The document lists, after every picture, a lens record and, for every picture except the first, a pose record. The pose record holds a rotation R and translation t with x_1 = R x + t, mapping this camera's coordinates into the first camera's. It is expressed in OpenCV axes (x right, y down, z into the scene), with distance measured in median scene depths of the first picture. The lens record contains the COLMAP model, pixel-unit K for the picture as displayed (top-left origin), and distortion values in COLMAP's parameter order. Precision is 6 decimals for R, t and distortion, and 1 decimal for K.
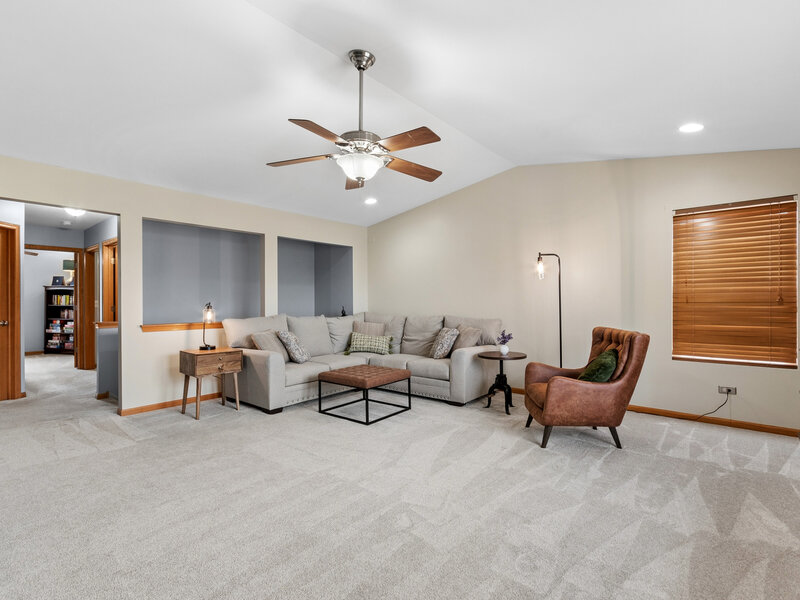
lens RADIAL K [[395.9, 0, 397.2], [0, 395.9, 301.3], [0, 0, 1]] dist [0.005410, -0.000601]
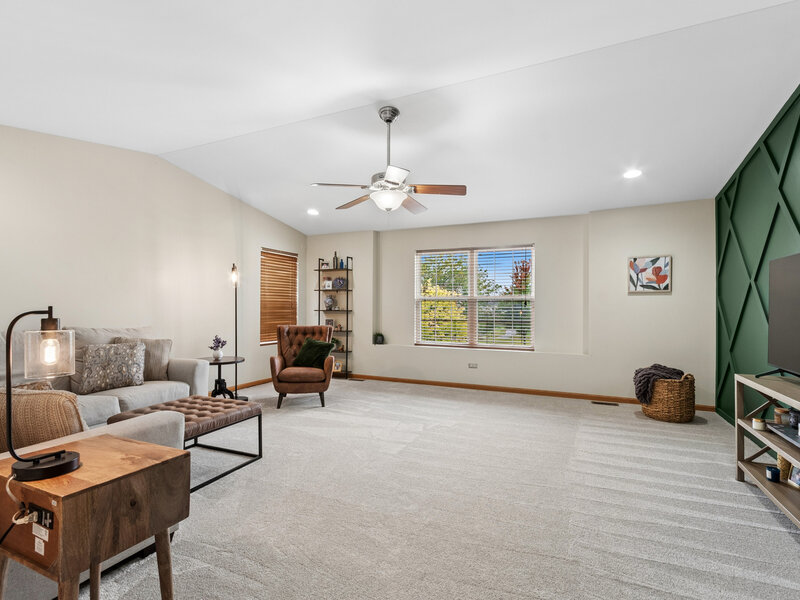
lens RADIAL K [[395.9, 0, 398.4], [0, 395.9, 304.9], [0, 0, 1]] dist [0.005410, -0.000601]
pose [[-0.276145, 0.005979, 0.961097, -0.948215], [-0.009903, 0.999910, -0.009066, -0.000561], [-0.961065, -0.012021, -0.276061, 0.957405]]
